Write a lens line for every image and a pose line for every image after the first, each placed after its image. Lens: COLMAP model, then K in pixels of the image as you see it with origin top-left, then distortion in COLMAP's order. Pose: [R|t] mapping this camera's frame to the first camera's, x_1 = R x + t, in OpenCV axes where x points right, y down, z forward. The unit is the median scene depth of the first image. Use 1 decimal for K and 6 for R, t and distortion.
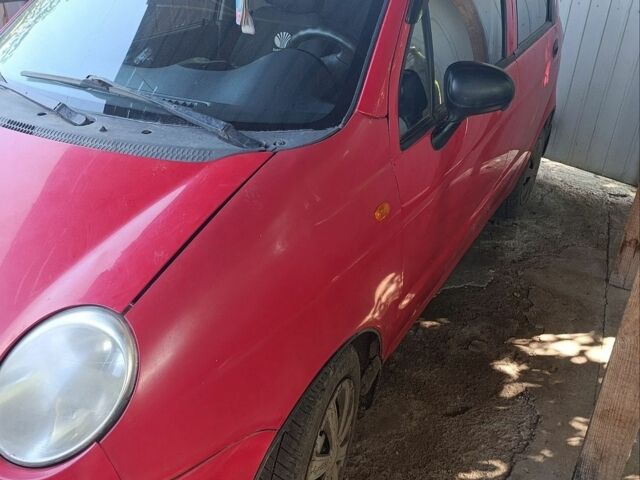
lens RADIAL K [[603.6, 0, 320.0], [0, 603.6, 240.0], [0, 0, 1]] dist [0.056556, -0.105435]
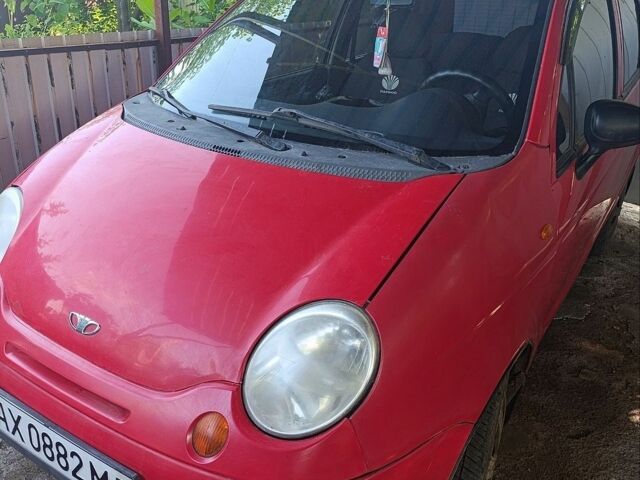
lens RADIAL K [[603.6, 0, 320.0], [0, 603.6, 240.0], [0, 0, 1]] dist [0.056556, -0.105435]
pose [[0.998547, 0.020693, -0.049748, -0.256690], [-0.024235, 0.997133, -0.071684, 0.057234], [0.048122, 0.072785, 0.996186, -0.112718]]
